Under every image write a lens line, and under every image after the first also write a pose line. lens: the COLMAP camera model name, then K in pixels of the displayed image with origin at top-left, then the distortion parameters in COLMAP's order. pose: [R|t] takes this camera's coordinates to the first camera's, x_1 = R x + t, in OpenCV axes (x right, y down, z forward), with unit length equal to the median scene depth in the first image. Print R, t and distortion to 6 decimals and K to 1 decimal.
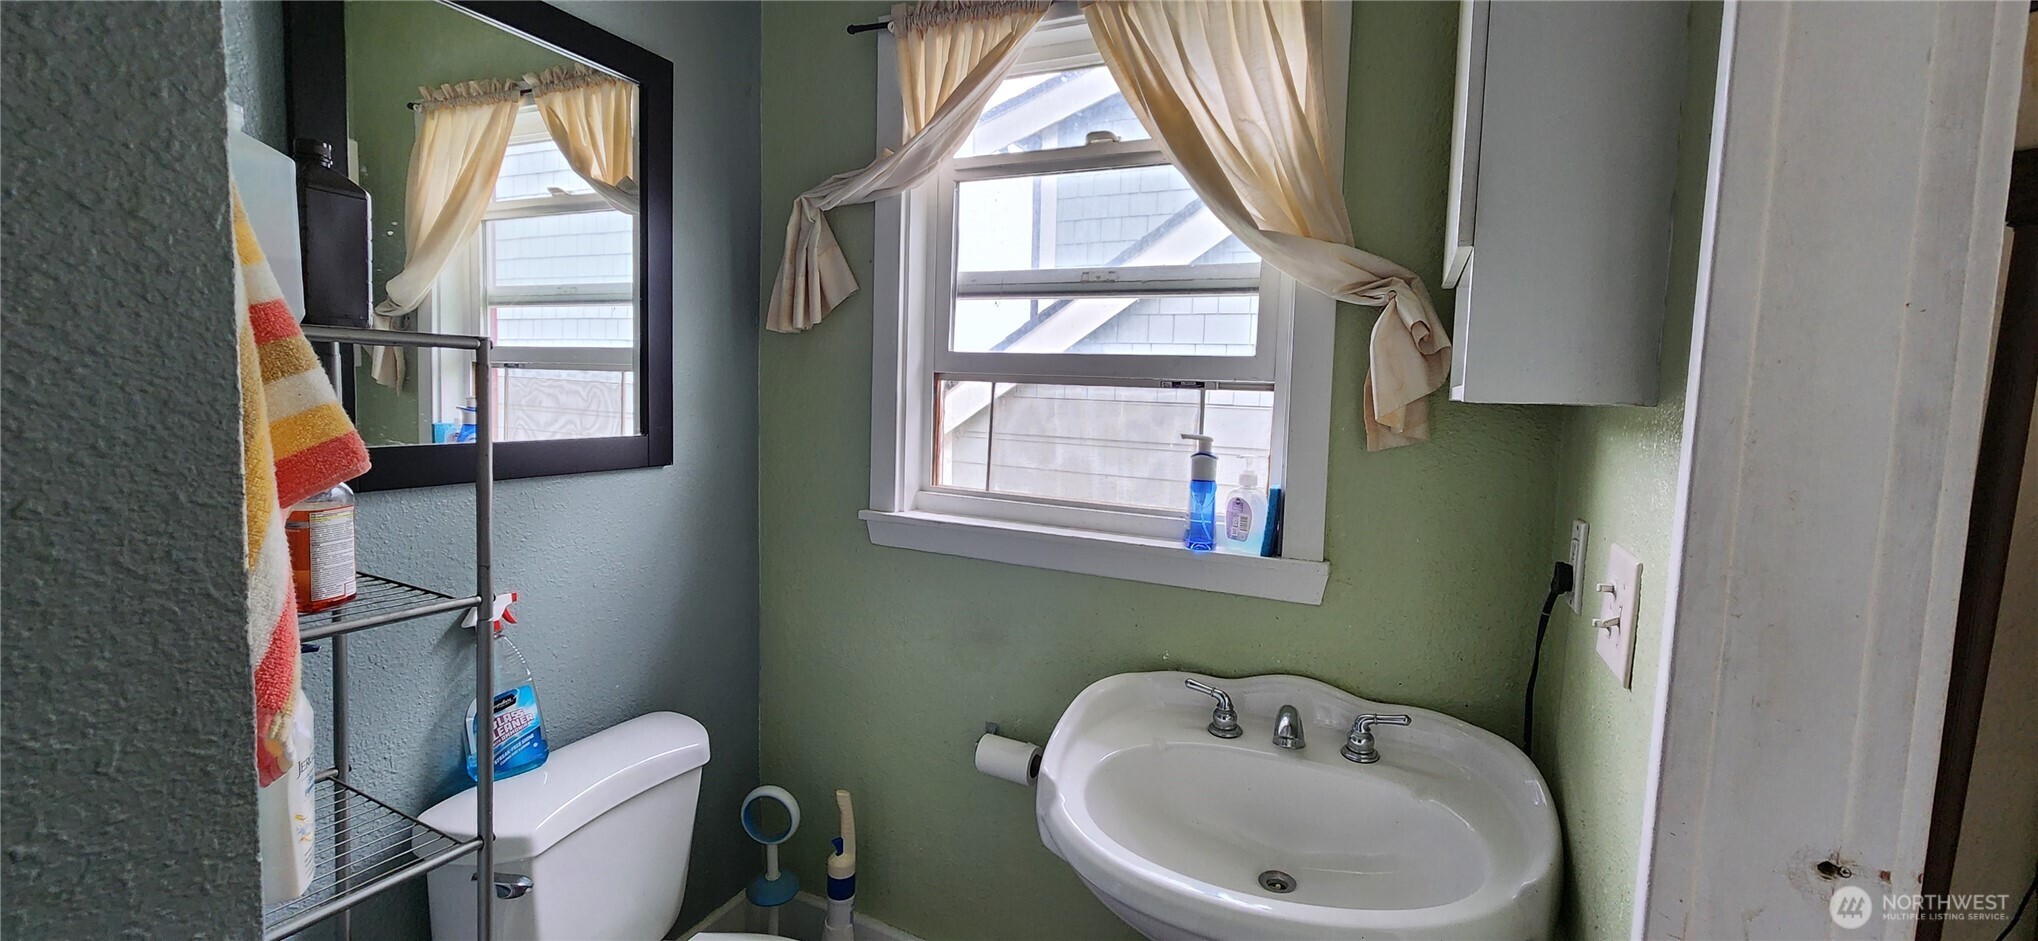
lens RADIAL K [[814.9, 0, 1019.0], [0, 814.9, 470.5], [0, 0, 1]] dist [-0.000481, -0.000098]
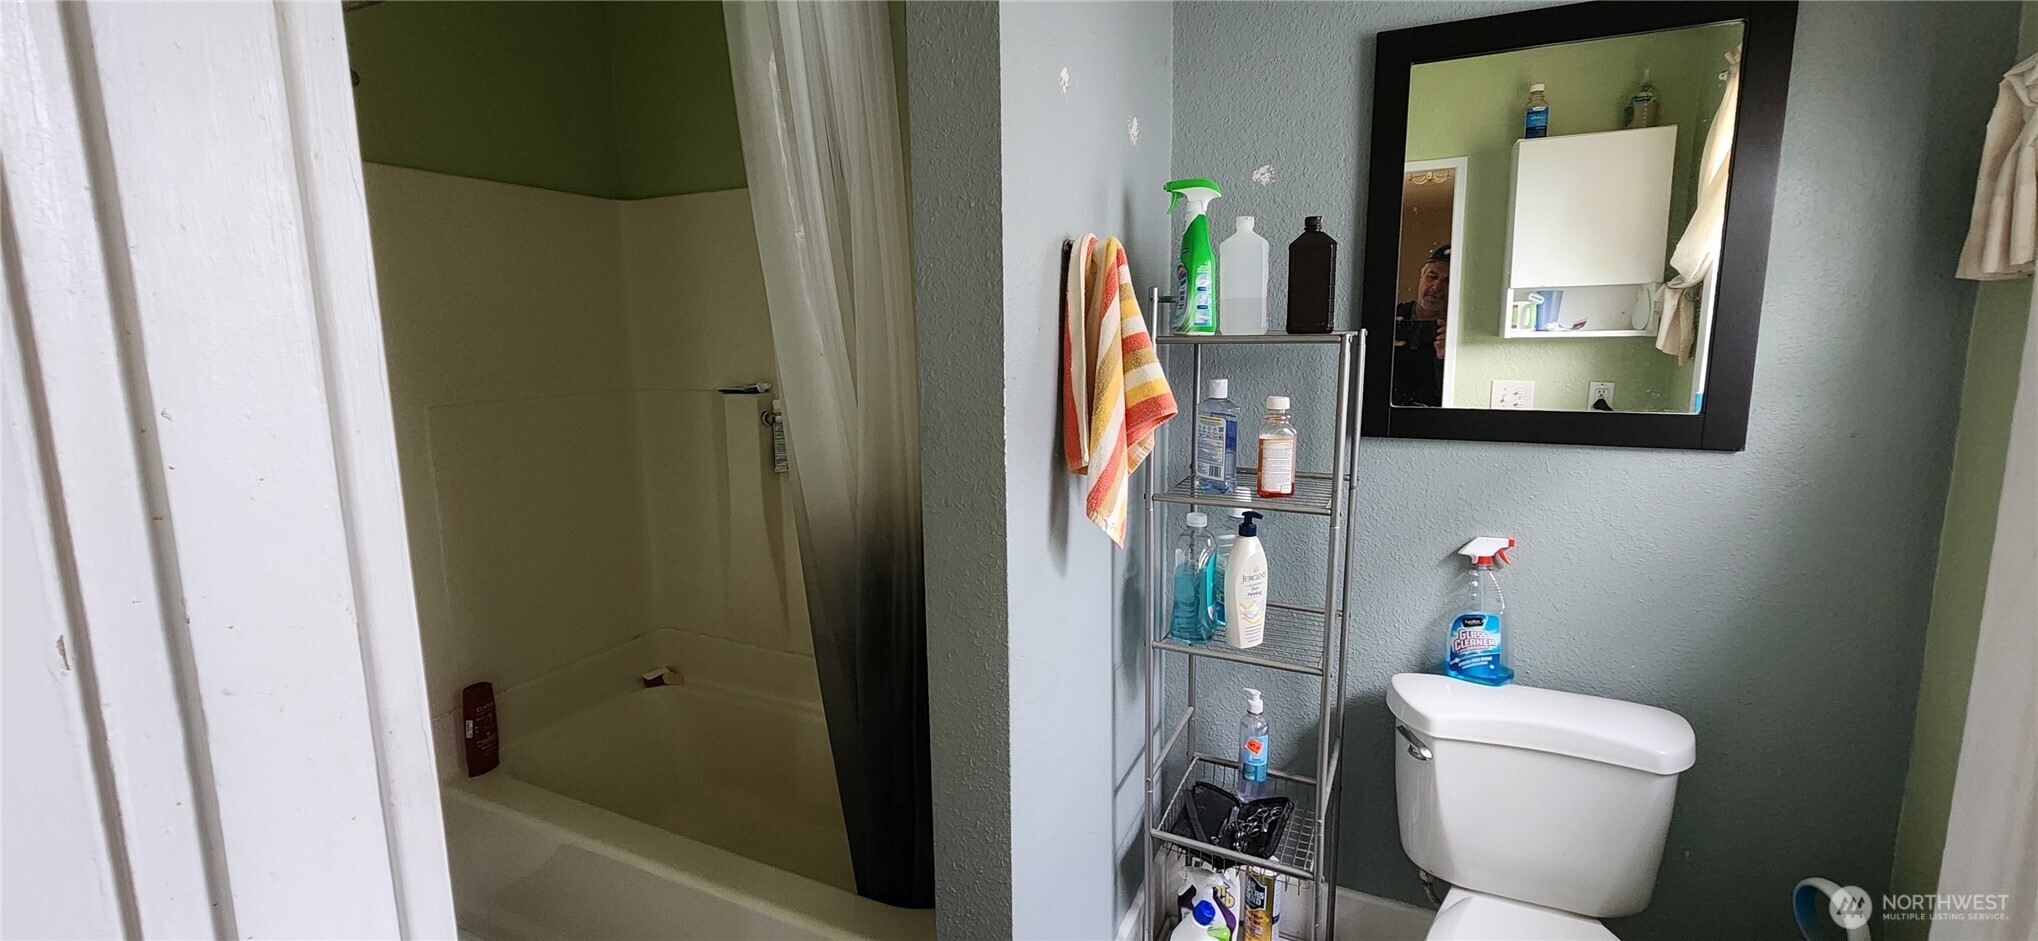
lens RADIAL K [[814.9, 0, 1019.0], [0, 814.9, 470.5], [0, 0, 1]] dist [-0.000481, -0.000098]
pose [[0.021253, 0.134247, -0.990720, 0.529325], [-0.085787, 0.987534, 0.131975, -0.043648], [0.996087, 0.082186, 0.032505, 0.249281]]
